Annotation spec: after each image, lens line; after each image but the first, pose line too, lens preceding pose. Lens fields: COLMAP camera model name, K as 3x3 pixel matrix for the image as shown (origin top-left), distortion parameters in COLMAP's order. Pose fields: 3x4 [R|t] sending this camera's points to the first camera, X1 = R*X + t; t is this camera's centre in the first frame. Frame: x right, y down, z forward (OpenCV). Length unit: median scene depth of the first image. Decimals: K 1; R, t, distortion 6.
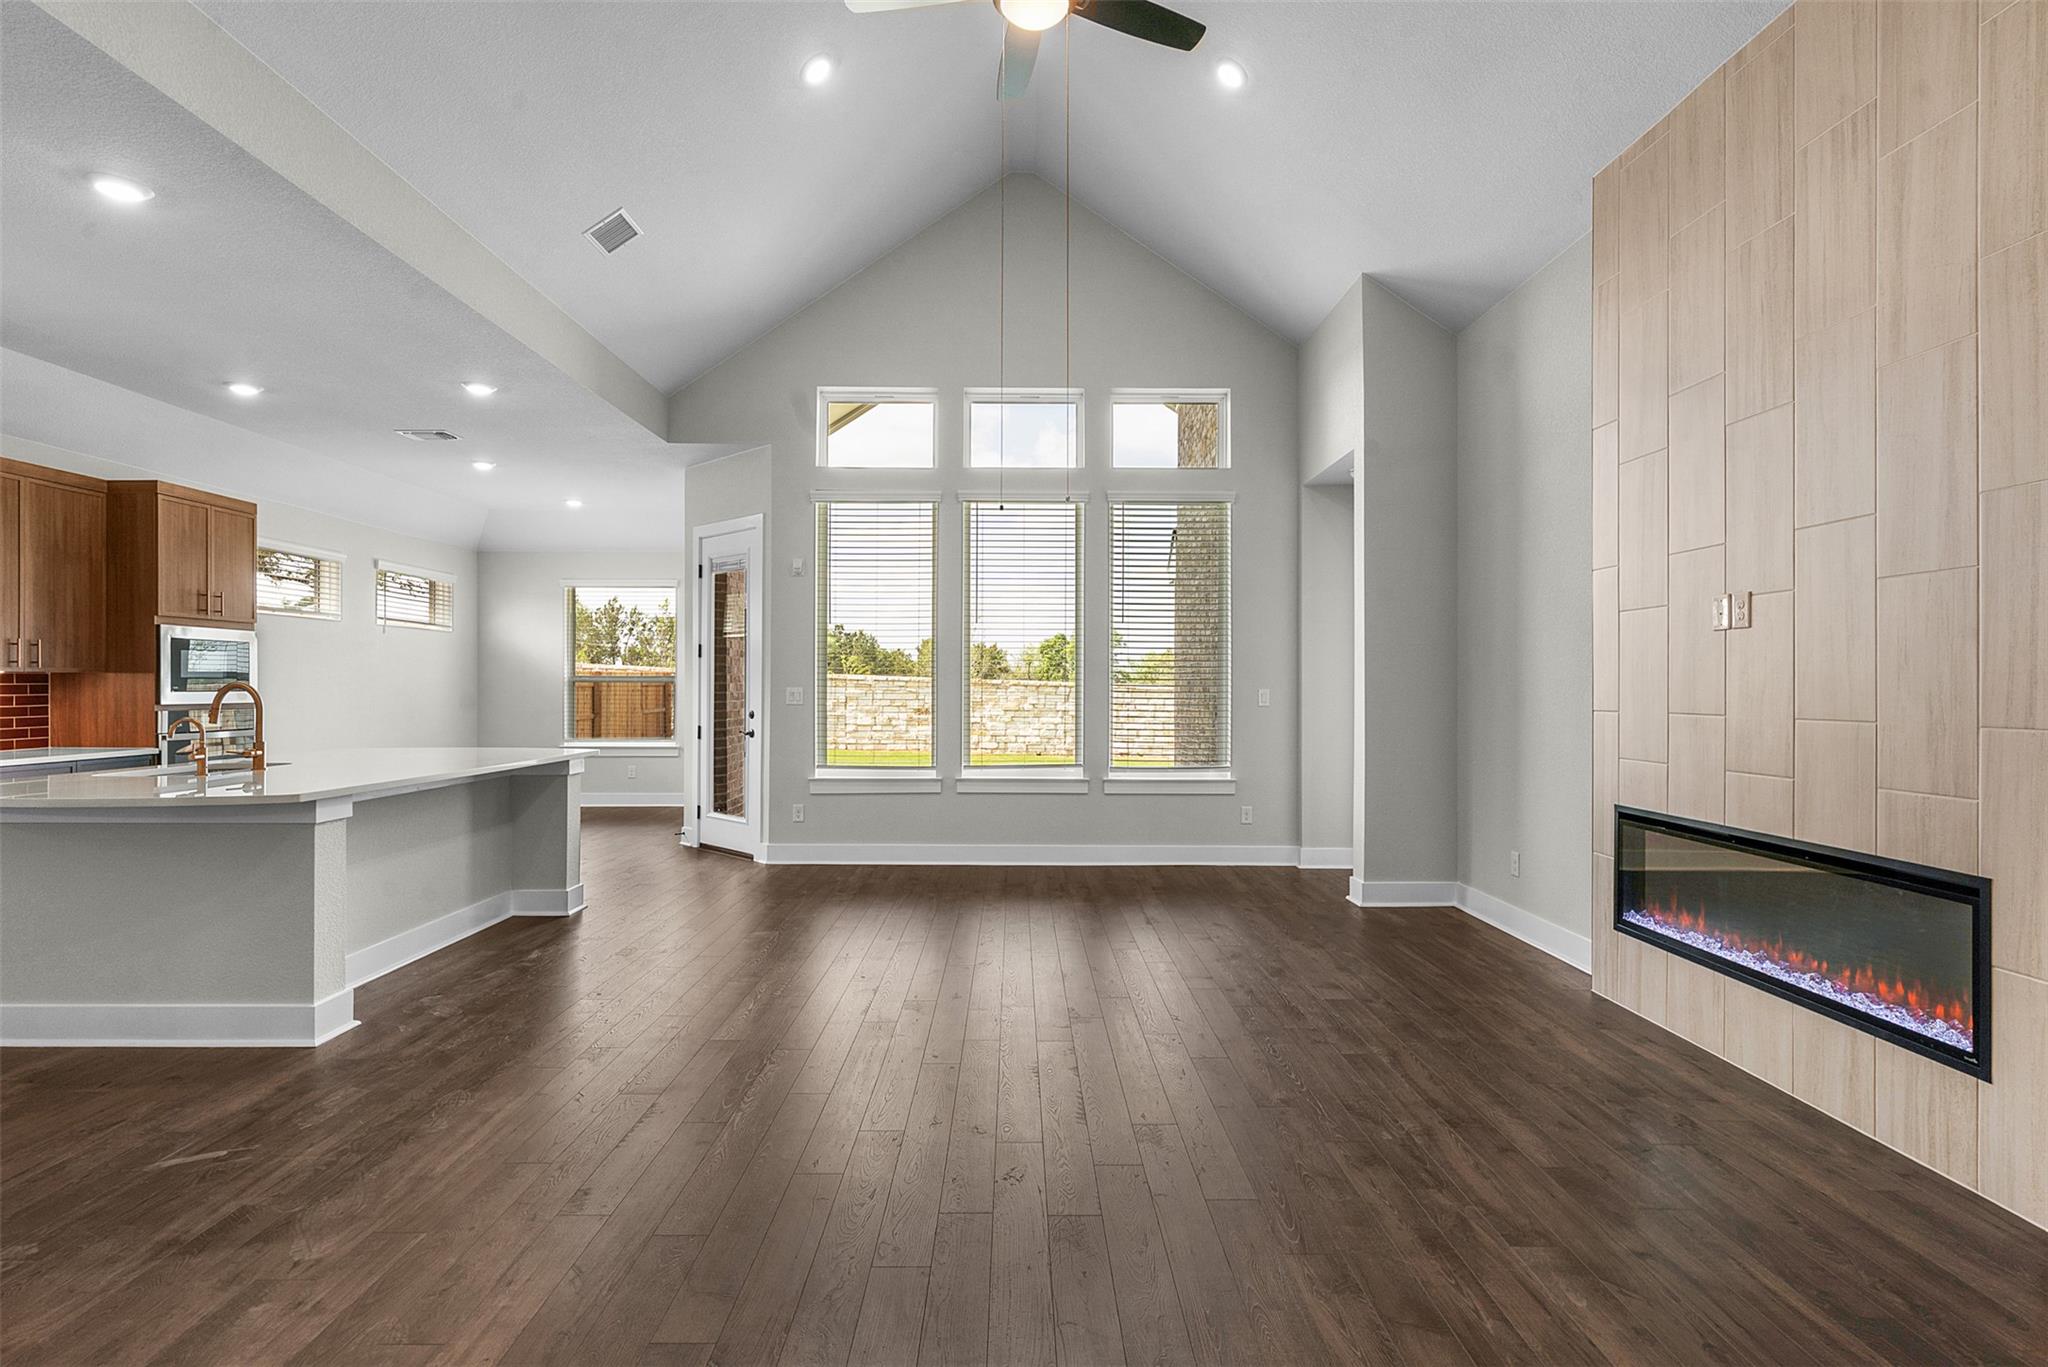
lens RADIAL K [[1001.6, 0, 1034.4], [0, 1001.6, 685.1], [0, 0, 1]] dist [0.002465, -0.000203]
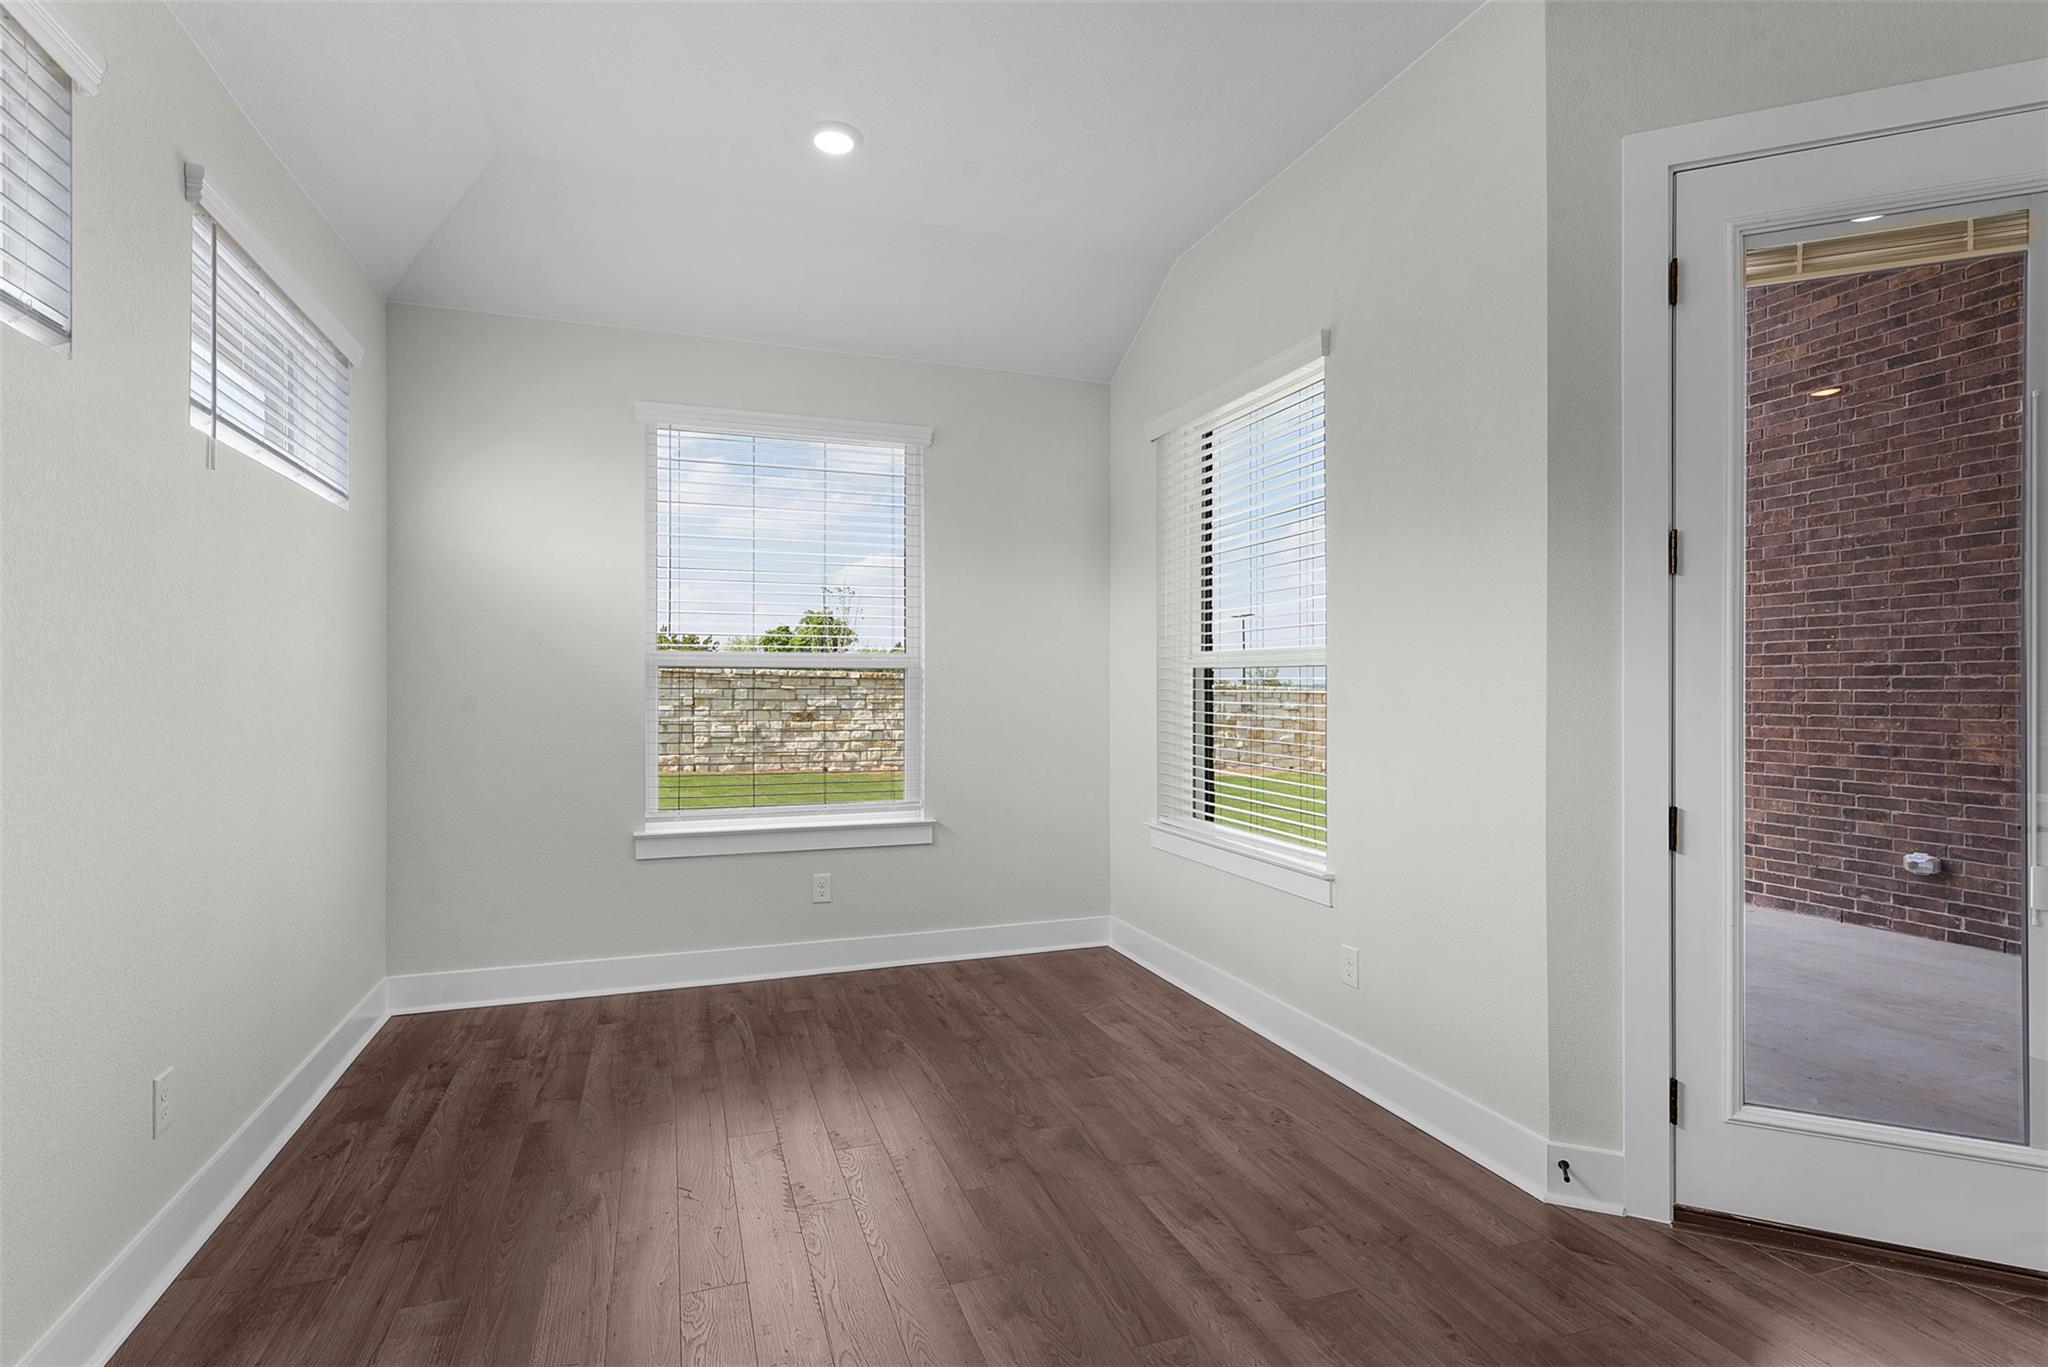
lens RADIAL K [[1001.6, 0, 1020.6], [0, 1001.6, 687.8], [0, 0, 1]] dist [0.002465, -0.000203]
pose [[0.946421, -0.001057, 0.322934, -0.737003], [-0.000544, 0.999988, 0.004867, 0.004812], [-0.322936, -0.004782, 0.946409, 0.946198]]
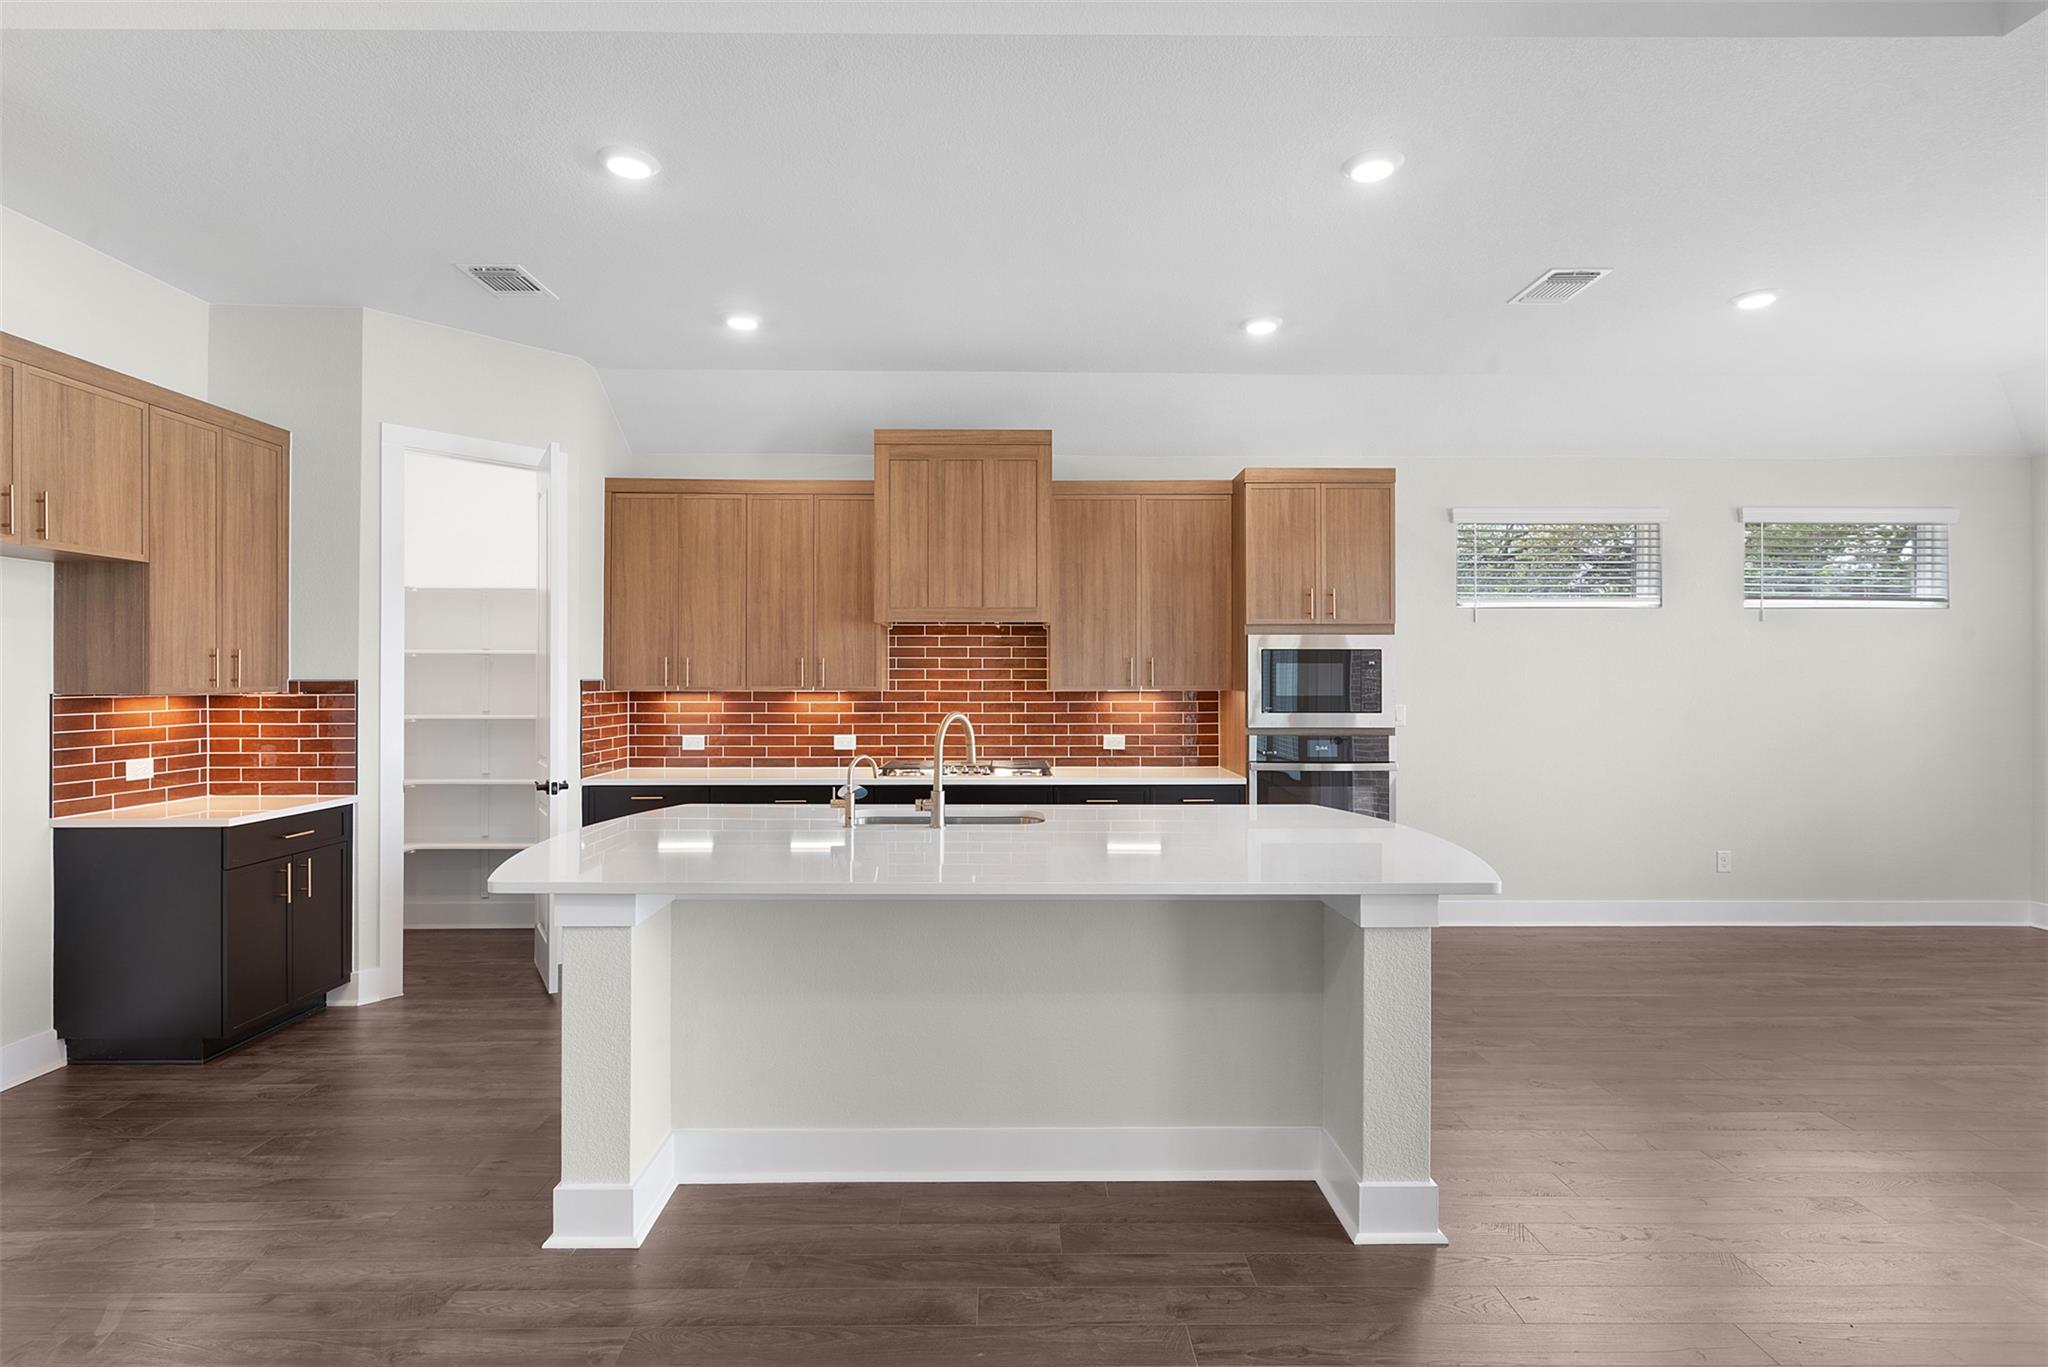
lens RADIAL K [[1001.6, 0, 1021.8], [0, 1001.6, 677.3], [0, 0, 1]] dist [0.002465, -0.000203]
pose [[-0.003235, -0.010948, -0.999935, -0.012618], [0.001986, 0.999938, -0.010954, -0.013493], [0.999993, -0.002021, -0.003213, 0.734750]]
